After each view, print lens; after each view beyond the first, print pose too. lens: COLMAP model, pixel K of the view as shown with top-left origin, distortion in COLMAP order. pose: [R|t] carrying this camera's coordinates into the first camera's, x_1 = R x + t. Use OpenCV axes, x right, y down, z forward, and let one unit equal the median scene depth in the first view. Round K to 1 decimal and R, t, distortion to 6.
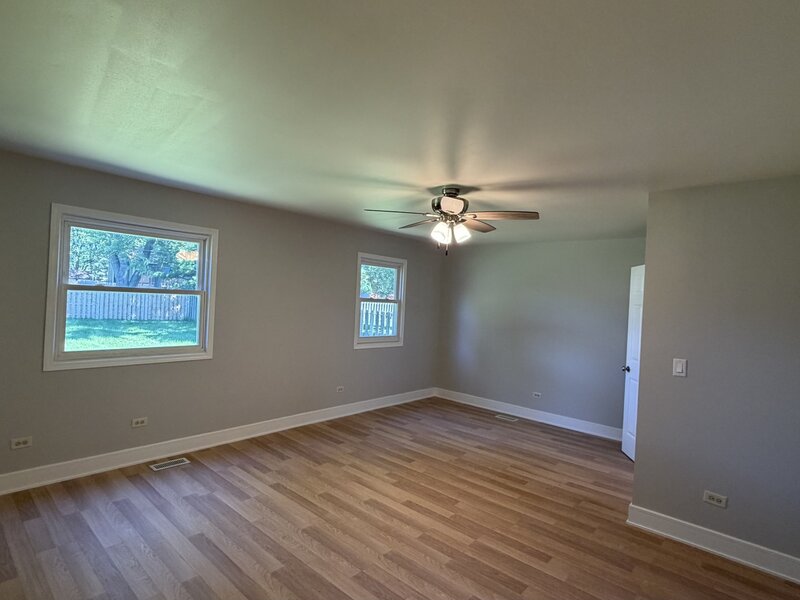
lens RADIAL K [[423.5, 0, 396.2], [0, 423.5, 301.0], [0, 0, 1]] dist [-0.000690, -0.000728]
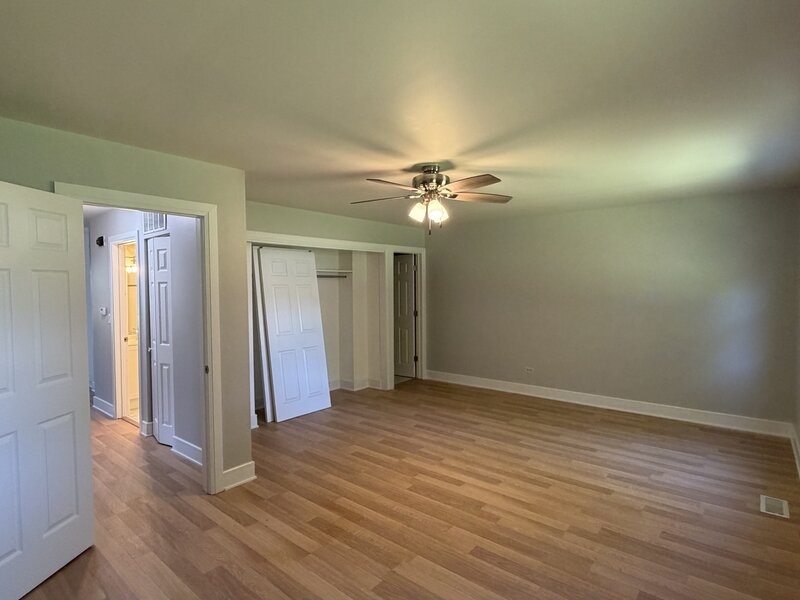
lens RADIAL K [[427.8, 0, 396.7], [0, 427.8, 296.2], [0, 0, 1]] dist [0.003441, -0.000124]
pose [[-0.998543, -0.042592, -0.033125, 0.225236], [-0.043504, 0.998679, 0.027331, 0.009792], [0.031918, 0.028732, -0.999077, 1.967713]]
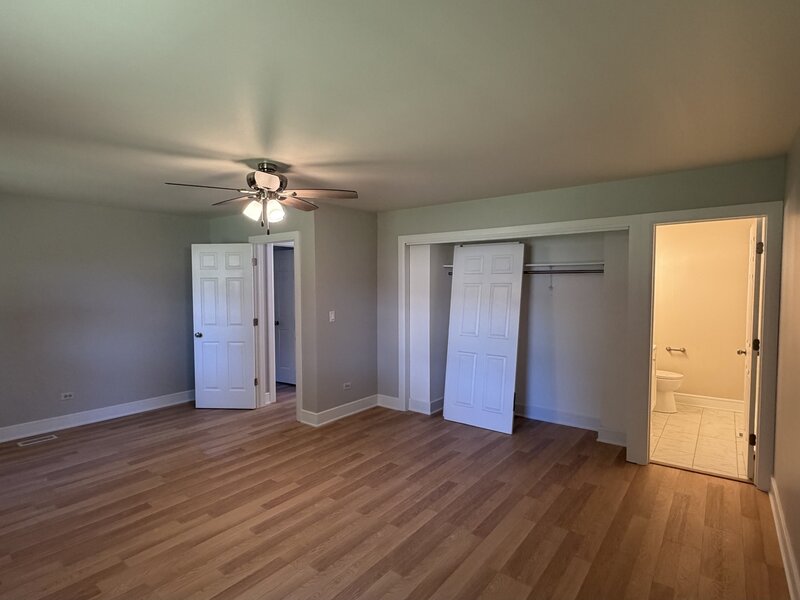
lens RADIAL K [[423.5, 0, 396.2], [0, 423.5, 301.0], [0, 0, 1]] dist [-0.000690, -0.000728]
pose [[-0.065830, -0.092871, 0.993500, -0.842571], [0.004241, 0.995624, 0.093350, -0.046698], [-0.997822, 0.010358, -0.065148, 0.763307]]
